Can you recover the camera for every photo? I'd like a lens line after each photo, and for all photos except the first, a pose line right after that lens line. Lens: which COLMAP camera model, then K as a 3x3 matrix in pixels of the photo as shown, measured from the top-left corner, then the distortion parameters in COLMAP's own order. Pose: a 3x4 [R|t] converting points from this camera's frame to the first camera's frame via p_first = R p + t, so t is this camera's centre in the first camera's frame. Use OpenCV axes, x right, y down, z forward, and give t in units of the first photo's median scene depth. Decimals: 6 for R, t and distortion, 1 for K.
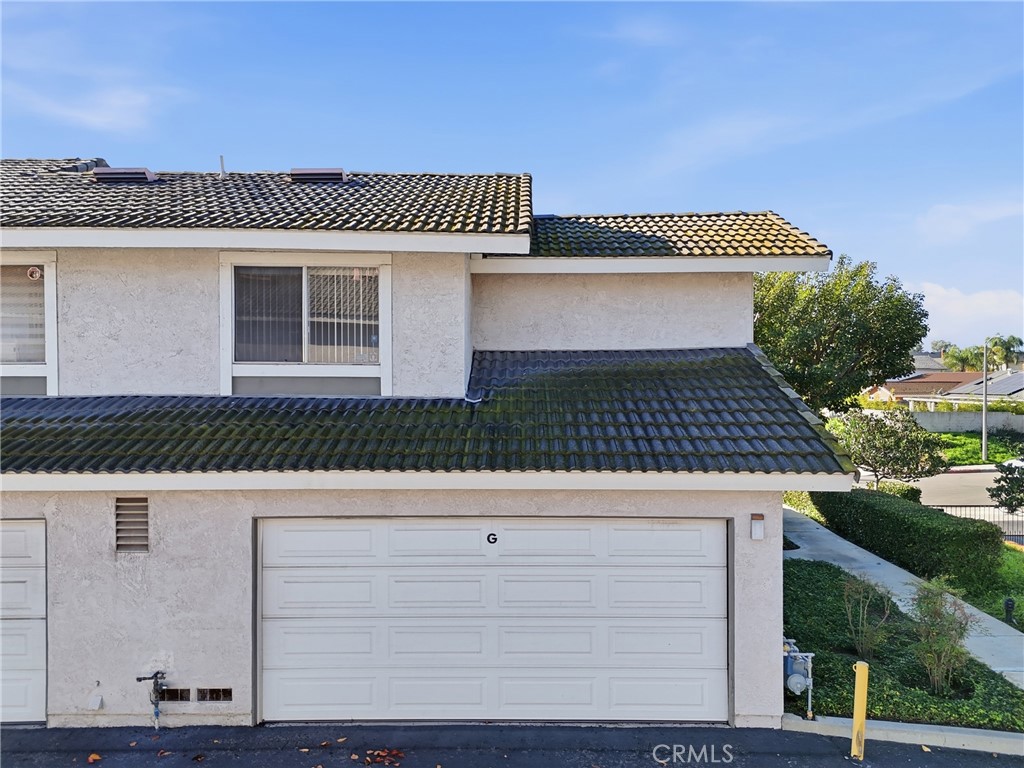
lens RADIAL K [[755.0, 0, 512.0], [0, 755.0, 384.0], [0, 0, 1]] dist [0.101314, -0.092604]
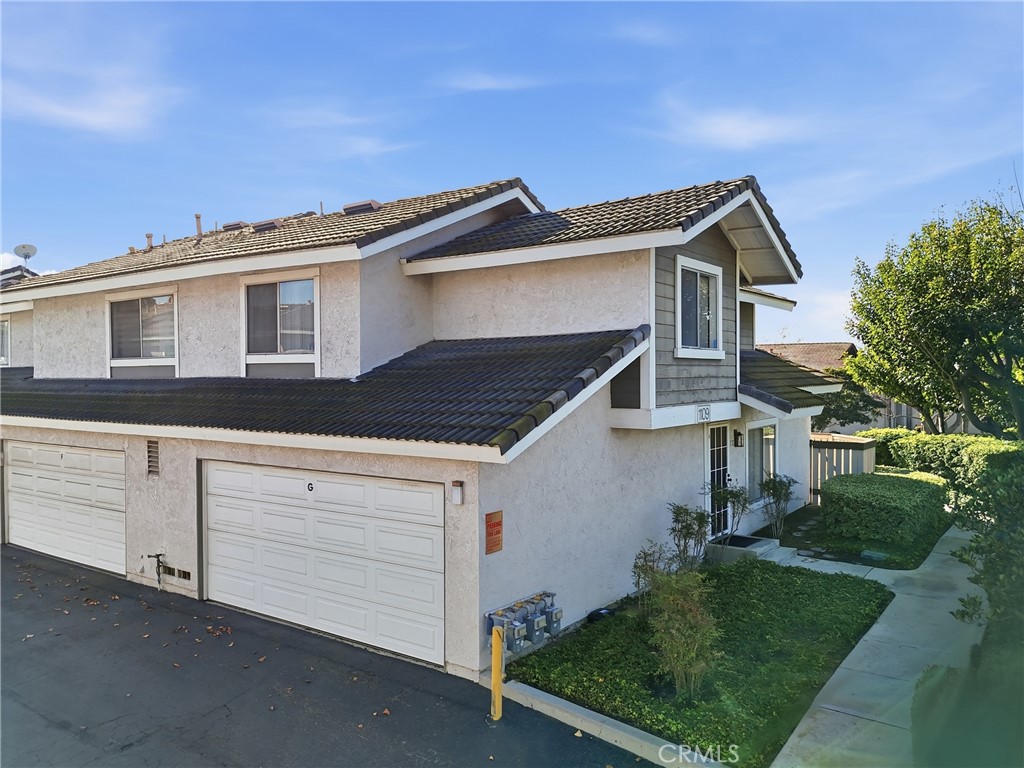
lens RADIAL K [[755.0, 0, 512.0], [0, 755.0, 384.0], [0, 0, 1]] dist [0.101314, -0.092604]
pose [[0.809698, 0.002755, -0.586840, 0.999372], [-0.001881, 0.999996, 0.002099, 0.027526], [0.586843, -0.000595, 0.809700, 0.163419]]
